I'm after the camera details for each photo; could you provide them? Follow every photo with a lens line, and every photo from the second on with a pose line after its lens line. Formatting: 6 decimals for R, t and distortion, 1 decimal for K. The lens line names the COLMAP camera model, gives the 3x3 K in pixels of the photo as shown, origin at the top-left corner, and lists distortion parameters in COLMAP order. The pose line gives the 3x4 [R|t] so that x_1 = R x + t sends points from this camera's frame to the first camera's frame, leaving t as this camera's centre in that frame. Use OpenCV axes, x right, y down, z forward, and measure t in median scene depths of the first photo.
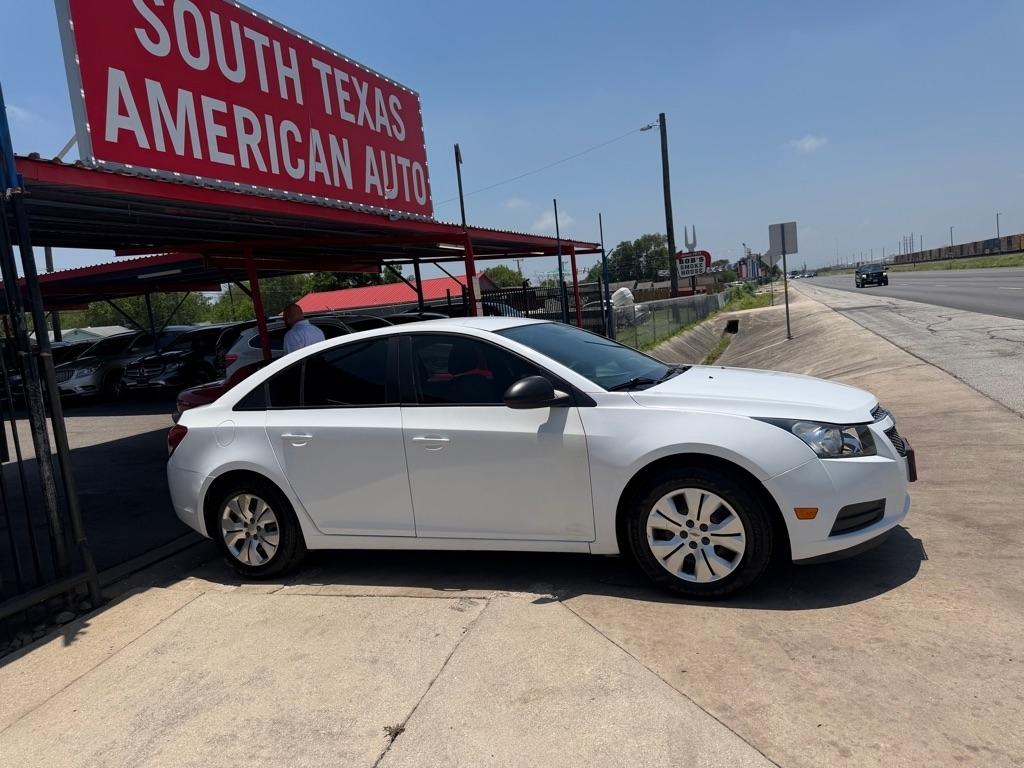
lens RADIAL K [[723.6, 0, 513.0], [0, 723.6, 393.2], [0, 0, 1]] dist [0.048476, -0.078878]
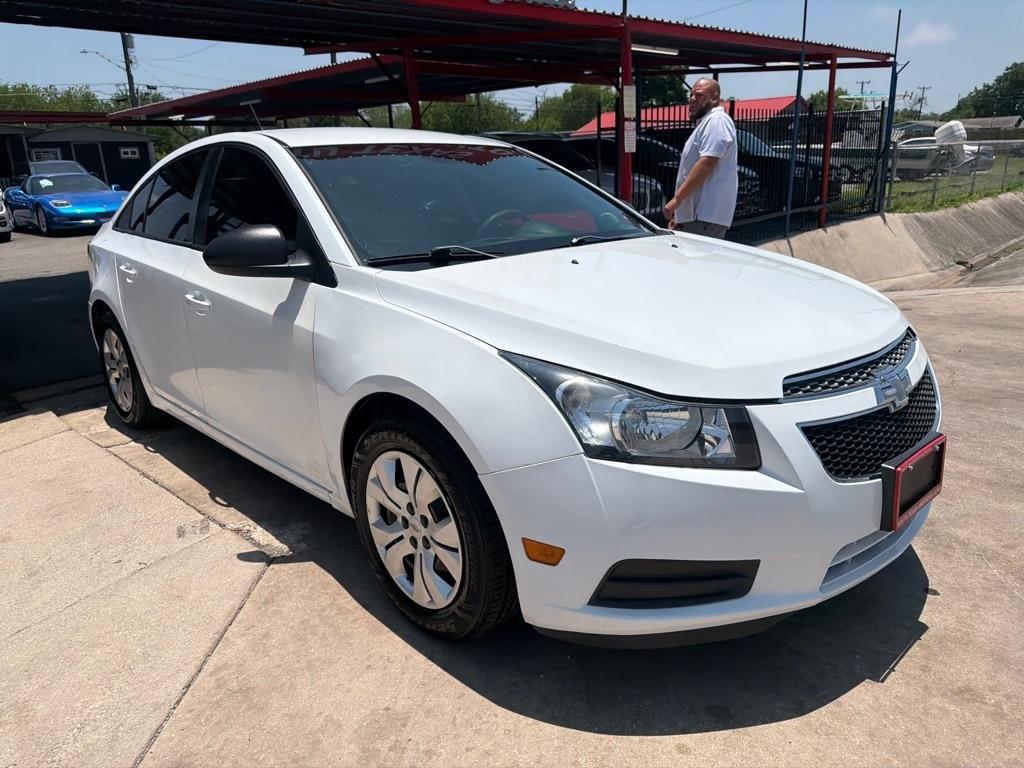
lens RADIAL K [[731.2, 0, 509.0], [0, 731.2, 396.1], [0, 0, 1]] dist [0.001525, -0.006202]
pose [[0.911399, 0.190536, -0.364758, 0.390381], [-0.102665, 0.963606, 0.246828, -0.047147], [0.398513, -0.187511, 0.897790, 0.392819]]
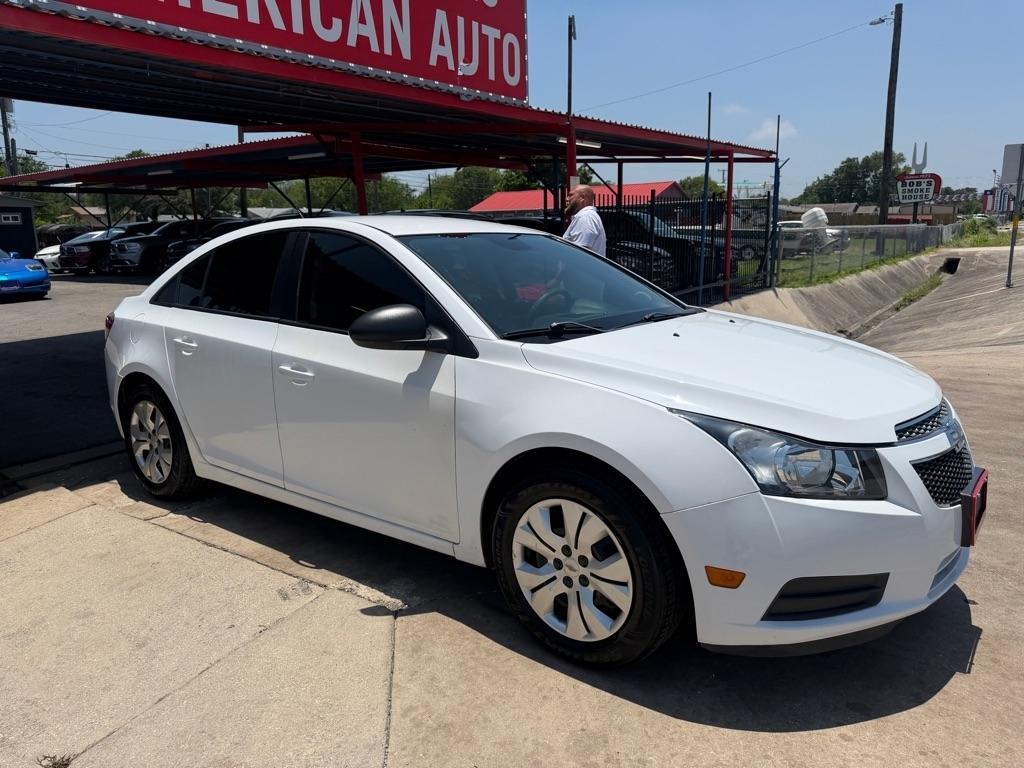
lens RADIAL K [[729.7, 0, 515.2], [0, 729.7, 380.0], [0, 0, 1]] dist [0.015080, -0.019976]
pose [[0.962143, 0.135795, -0.236305, 0.254236], [-0.110181, 0.986825, 0.118474, -0.037513], [0.249280, -0.087953, 0.964429, 0.269557]]
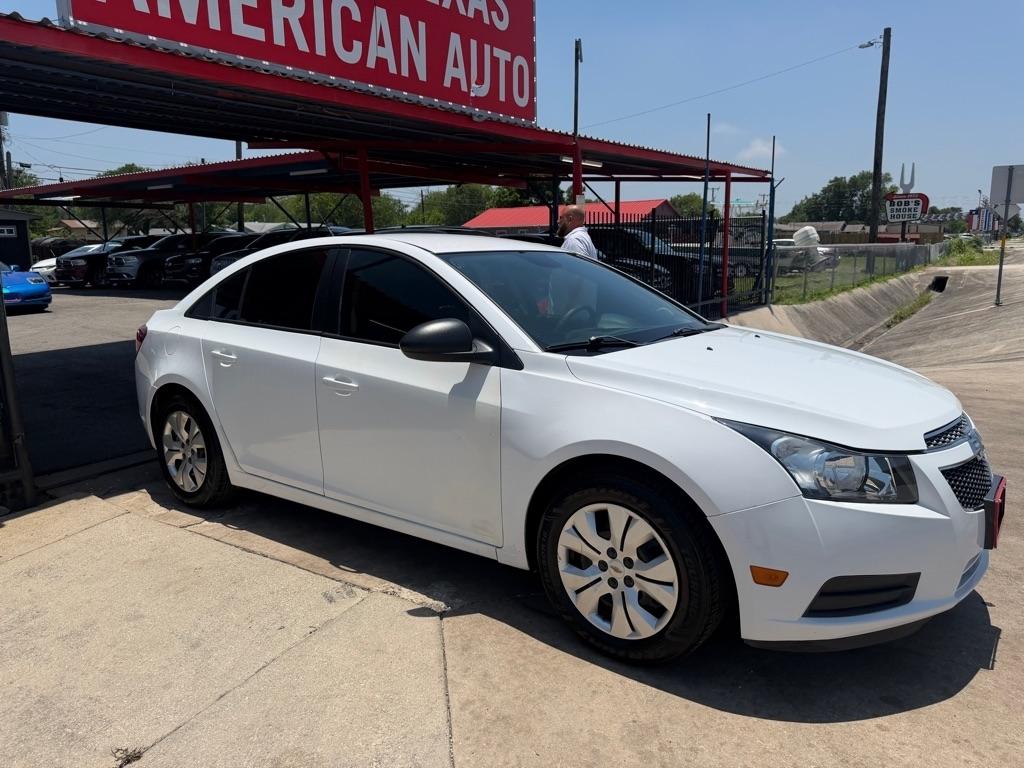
lens RADIAL K [[729.7, 0, 515.2], [0, 729.7, 380.0], [0, 0, 1]] dist [0.015080, -0.019976]
pose [[0.964728, 0.134957, -0.226023, 0.220199], [-0.115729, 0.988600, 0.096321, -0.032549], [0.236445, -0.066766, 0.969348, 0.231169]]
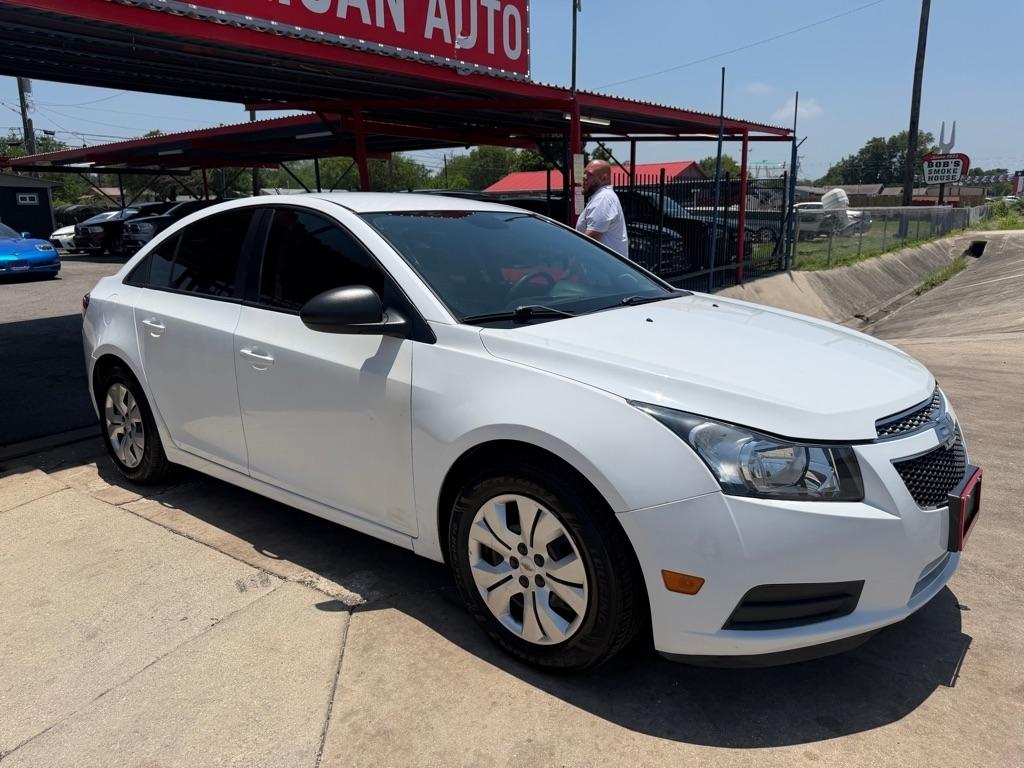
lens RADIAL K [[731.7, 0, 509.0], [0, 731.7, 385.2], [0, 0, 1]] dist [0.005113, -0.009059]
pose [[0.953386, 0.151633, -0.260889, 0.285028], [-0.114487, 0.981696, 0.152202, -0.041212], [0.279192, -0.115239, 0.953295, 0.311214]]
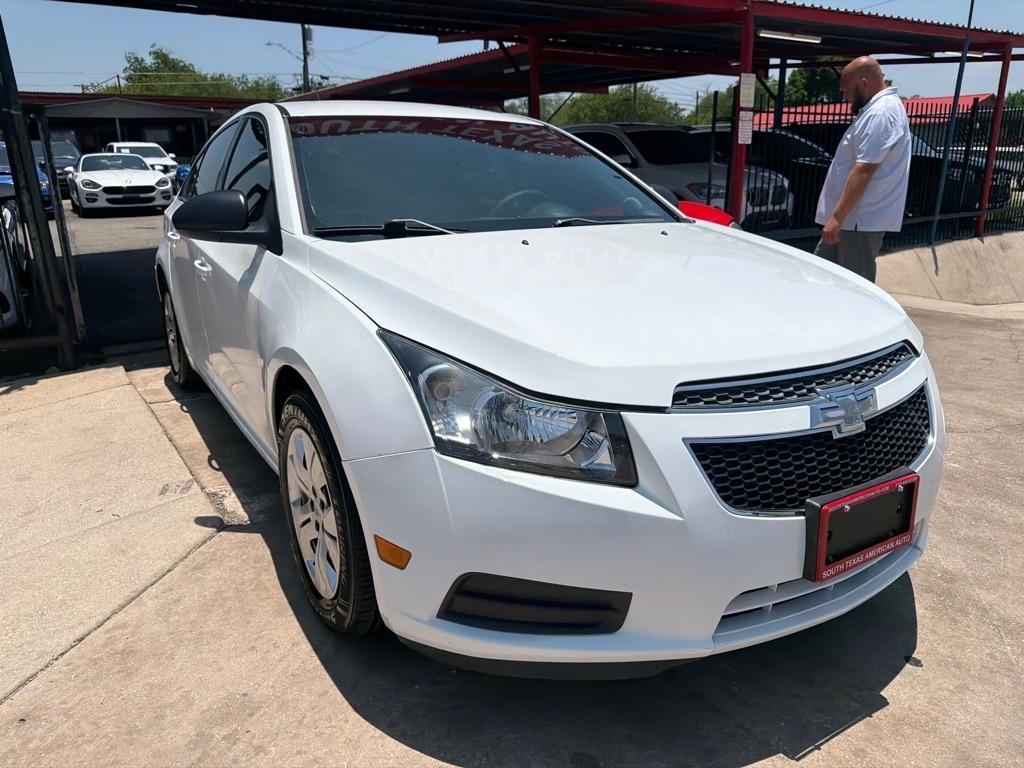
lens RADIAL K [[731.7, 0, 509.0], [0, 731.7, 385.2], [0, 0, 1]] dist [0.005113, -0.009059]
pose [[0.808333, 0.263387, -0.526521, 0.486107], [-0.139275, 0.954508, 0.263662, -0.051283], [0.572014, -0.139795, 0.808244, 0.484752]]
